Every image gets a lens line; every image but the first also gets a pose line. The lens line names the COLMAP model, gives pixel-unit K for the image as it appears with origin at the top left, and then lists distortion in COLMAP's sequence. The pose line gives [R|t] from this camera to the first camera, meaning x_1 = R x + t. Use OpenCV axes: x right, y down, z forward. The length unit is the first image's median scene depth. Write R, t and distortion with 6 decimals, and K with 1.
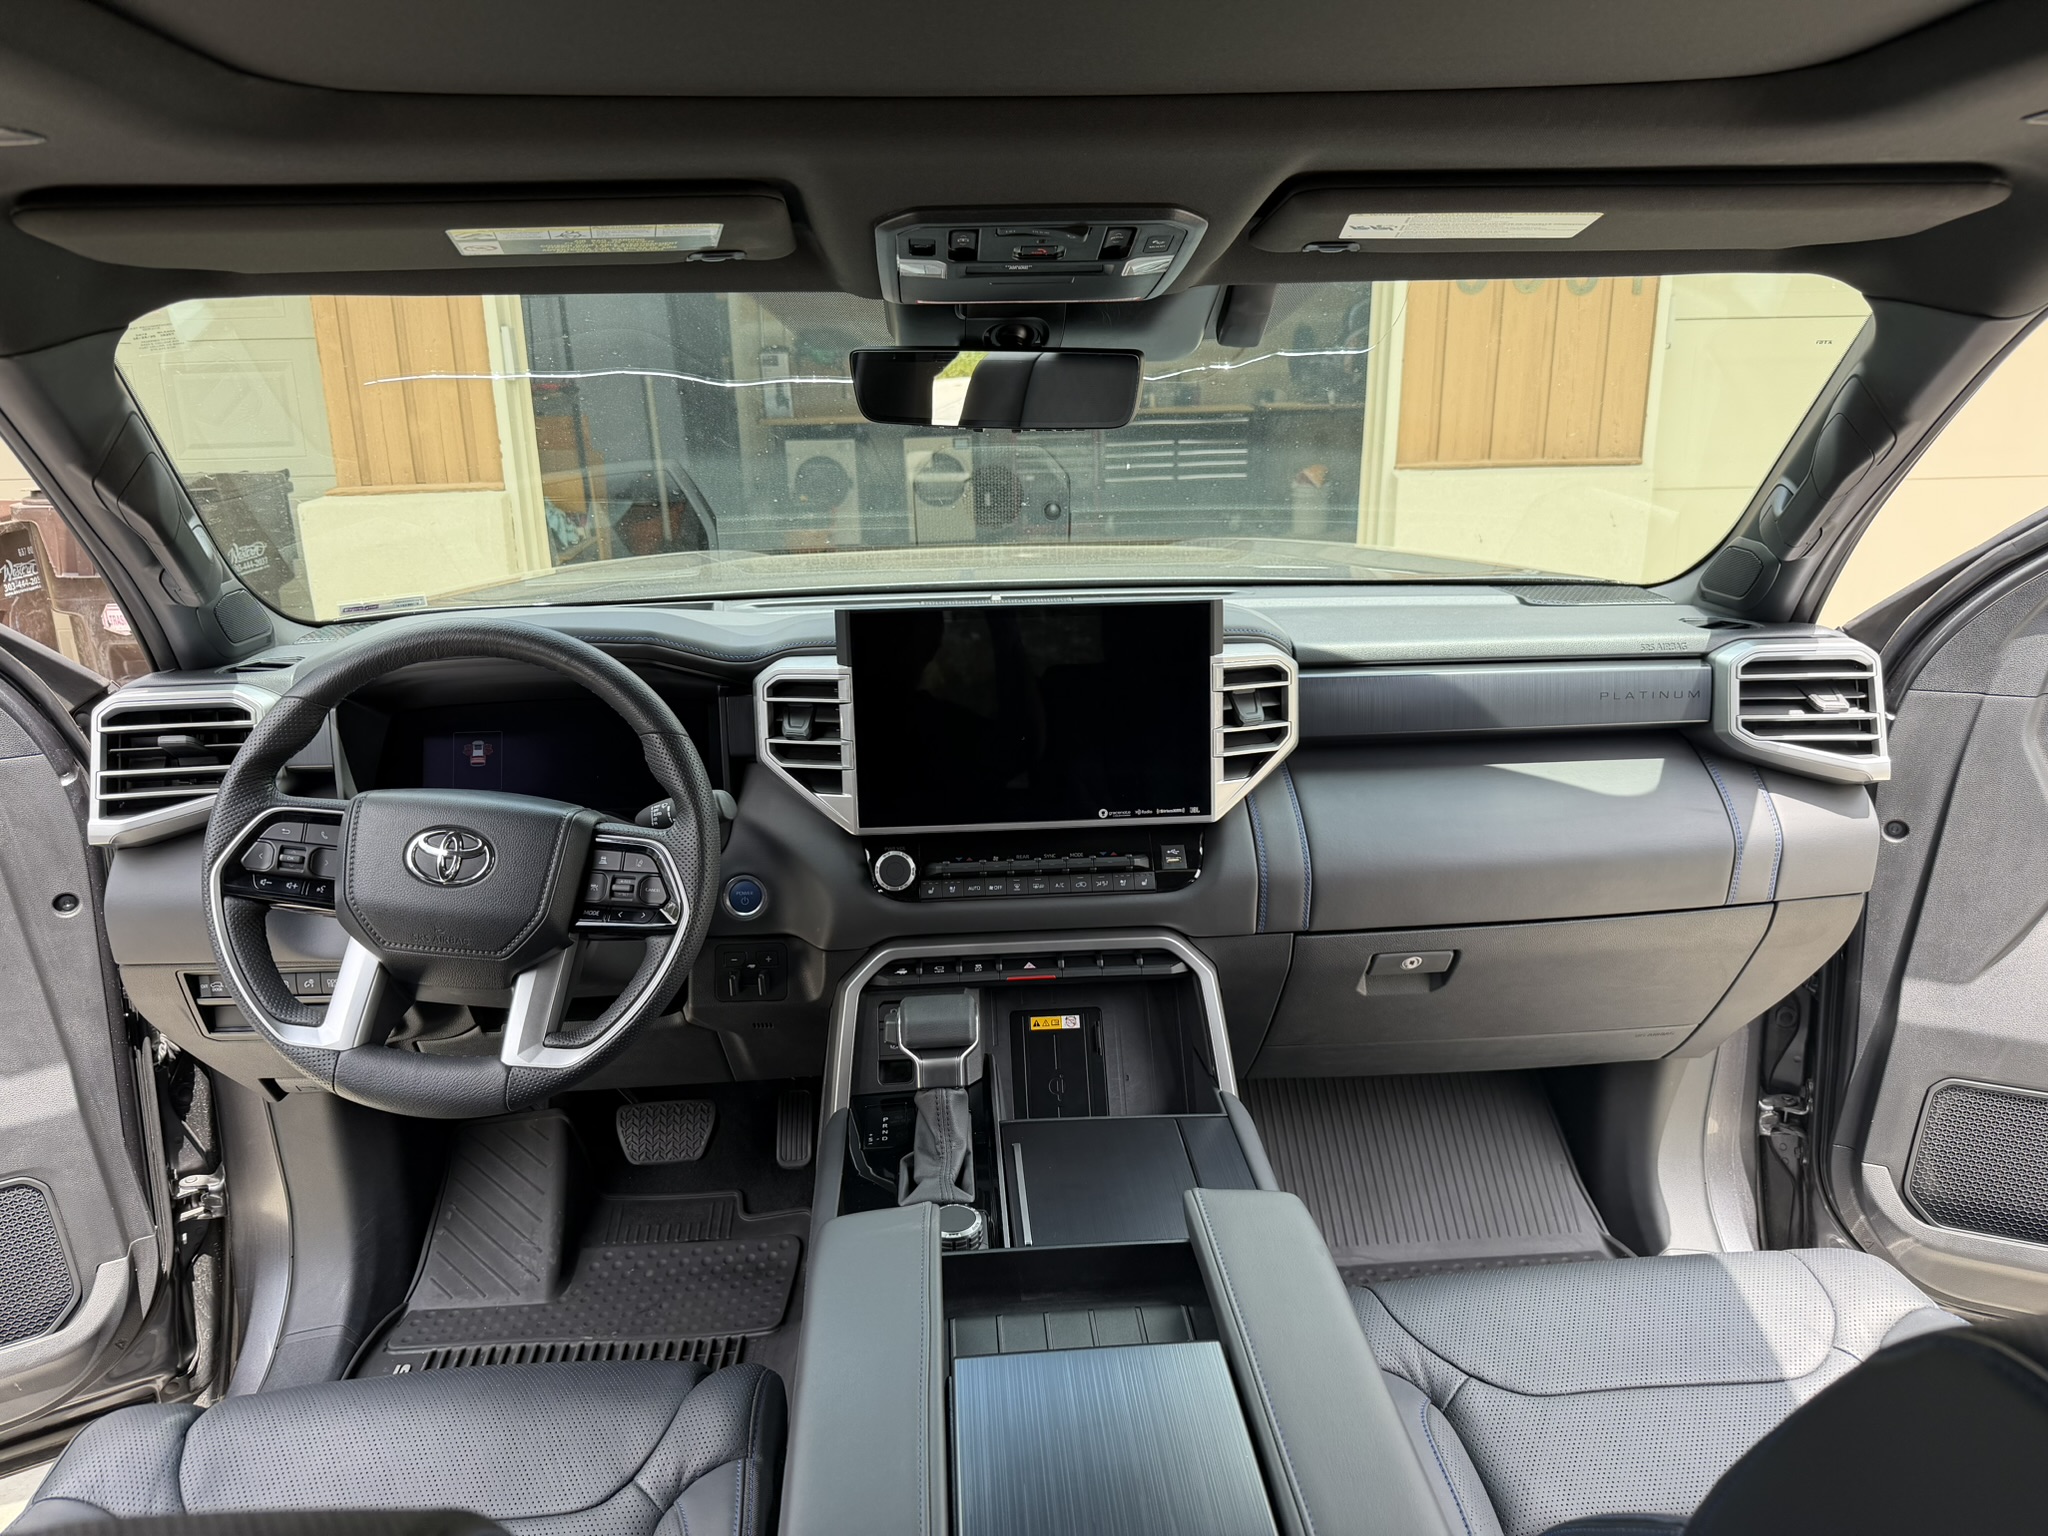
lens RADIAL K [[1420.9, 0, 1023.8], [0, 1420.9, 762.3], [0, 0, 1]] dist [-0.005695, -0.002983]
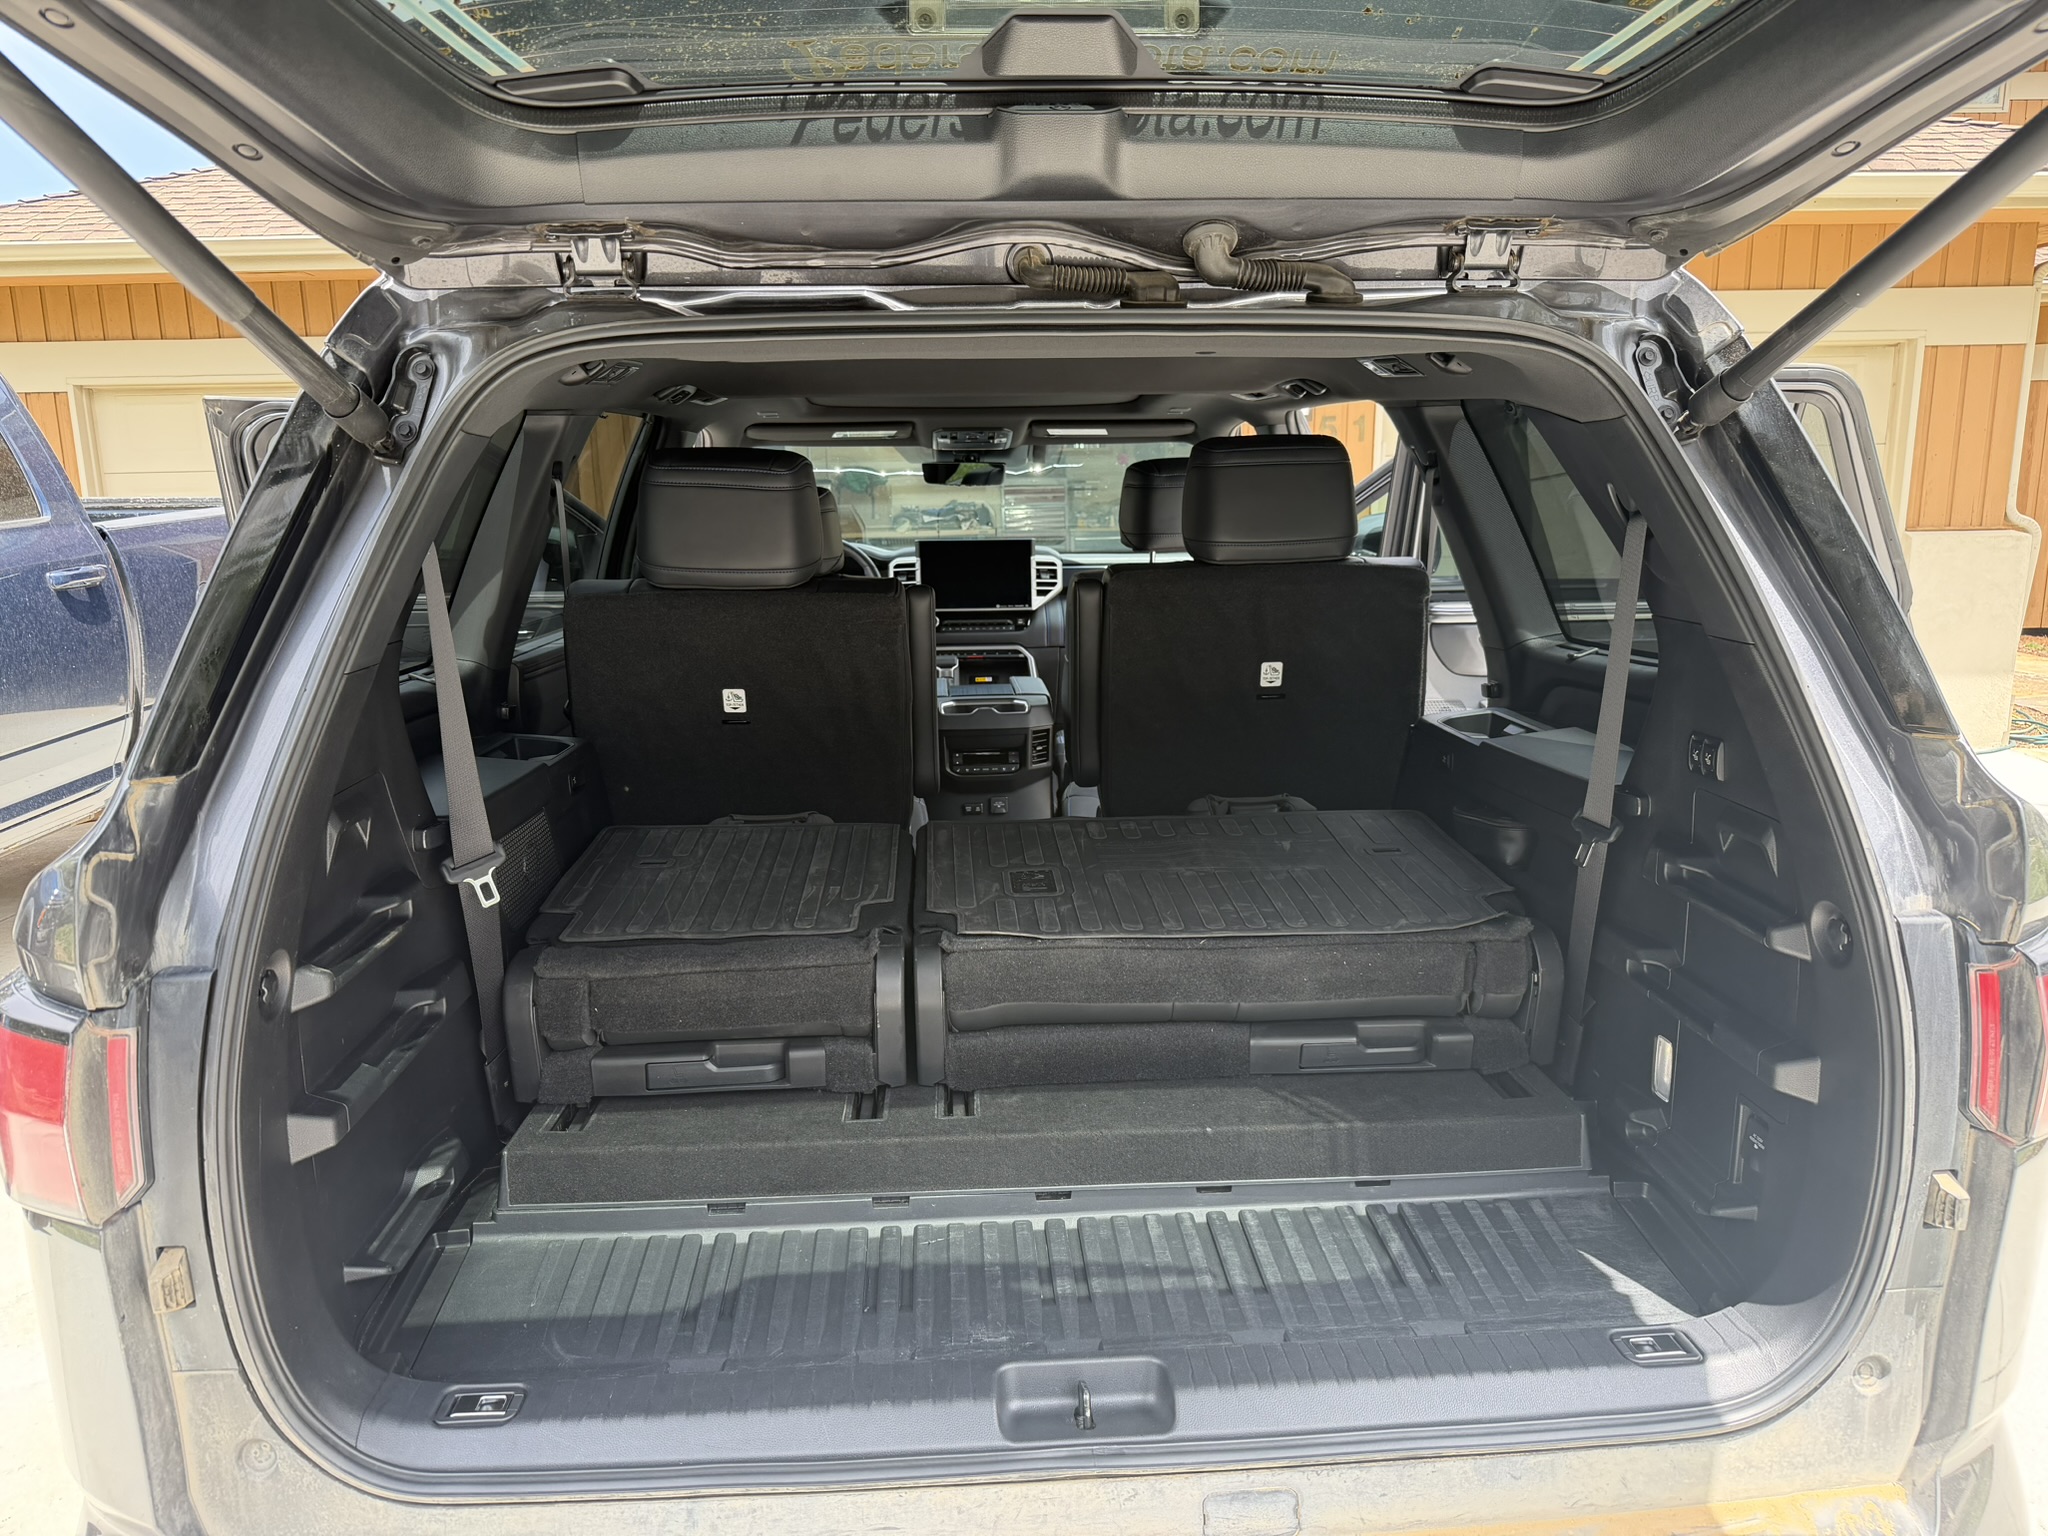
lens RADIAL K [[1420.9, 0, 1022.8], [0, 1420.9, 775.7], [0, 0, 1]] dist [-0.005695, -0.002983]
pose [[0.999980, 0.004245, -0.004714, 0.131348], [-0.004632, 0.996322, -0.085569, 0.700958], [0.004333, 0.085589, 0.996321, -2.186652]]
